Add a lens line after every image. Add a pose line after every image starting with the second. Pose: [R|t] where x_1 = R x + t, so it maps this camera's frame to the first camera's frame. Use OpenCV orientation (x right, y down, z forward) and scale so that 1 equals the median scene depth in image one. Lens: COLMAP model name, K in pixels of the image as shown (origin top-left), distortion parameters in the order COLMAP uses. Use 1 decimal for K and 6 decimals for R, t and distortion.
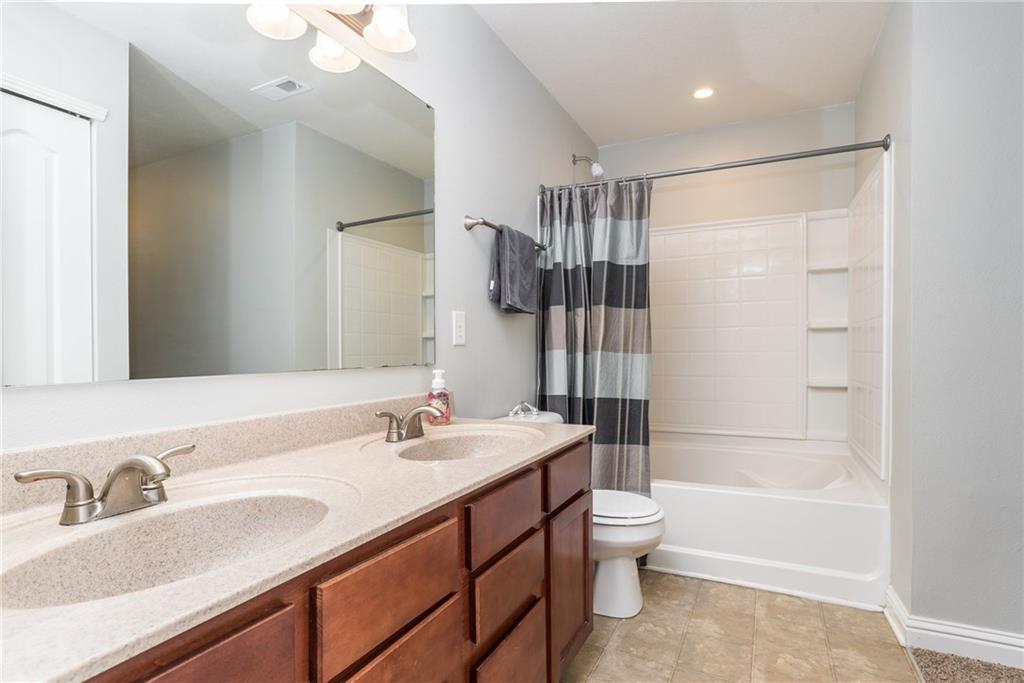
lens RADIAL K [[524.9, 0, 511.9], [0, 524.9, 344.6], [0, 0, 1]] dist [-0.024692, 0.003389]
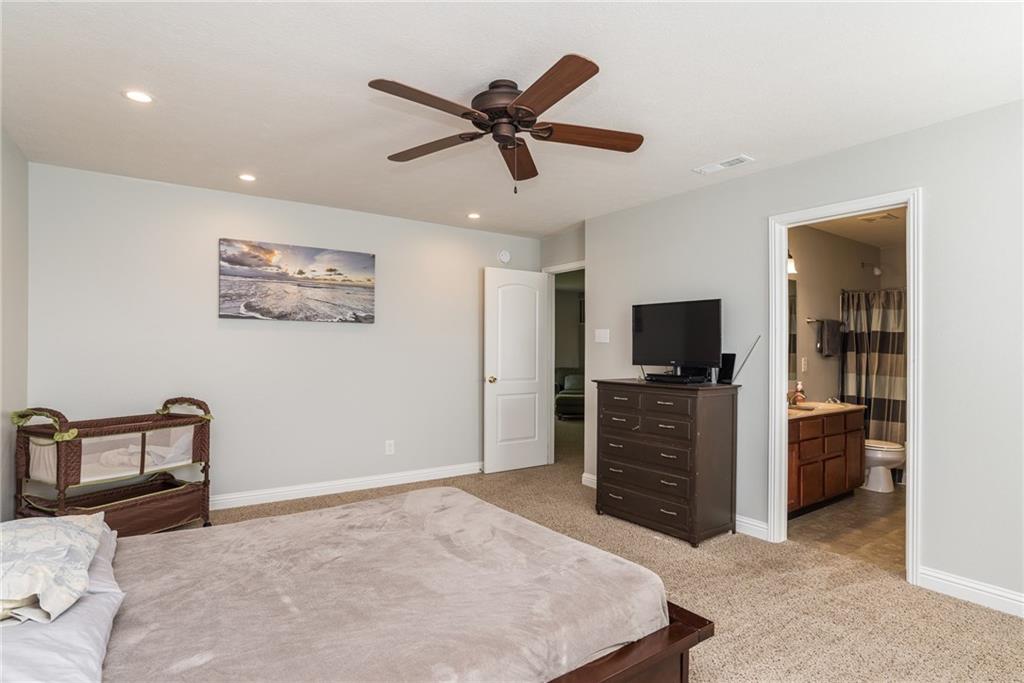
lens RADIAL K [[524.9, 0, 514.6], [0, 524.9, 334.9], [0, 0, 1]] dist [-0.024692, 0.003389]
pose [[0.880613, 0.005037, -0.473809, -0.110540], [-0.015528, 0.999713, -0.018232, -0.083919], [0.473581, 0.023412, 0.880439, -1.426577]]
